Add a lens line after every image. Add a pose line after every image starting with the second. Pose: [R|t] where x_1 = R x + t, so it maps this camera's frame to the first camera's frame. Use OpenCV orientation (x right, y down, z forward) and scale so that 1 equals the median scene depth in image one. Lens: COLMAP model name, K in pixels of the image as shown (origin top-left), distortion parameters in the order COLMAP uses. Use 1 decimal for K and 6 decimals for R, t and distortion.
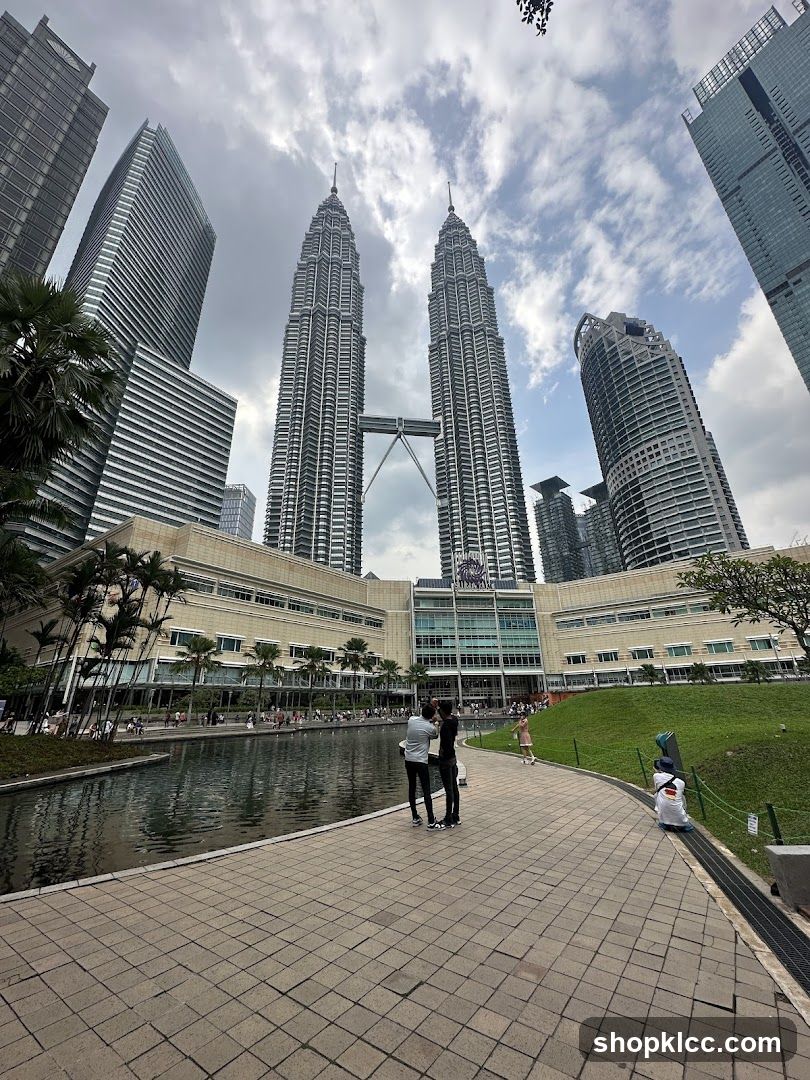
lens RADIAL K [[430.6, 0, 405.0], [0, 430.6, 540.0], [0, 0, 1]] dist [-0.001804, -0.000178]
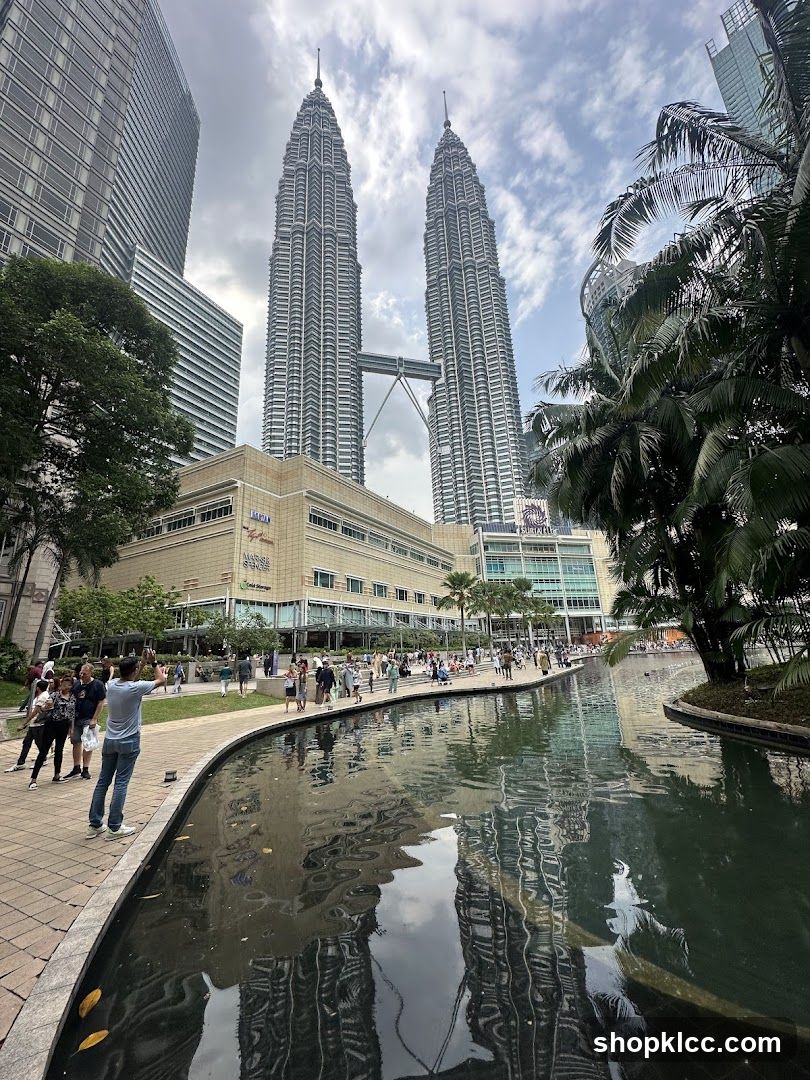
lens RADIAL K [[430.6, 0, 405.0], [0, 430.6, 540.0], [0, 0, 1]] dist [-0.001804, -0.000178]
pose [[0.992380, 0.011399, 0.122689, -0.114487], [-0.025213, 0.993429, 0.111638, 0.009079], [-0.120610, -0.113881, 0.986146, 0.016817]]
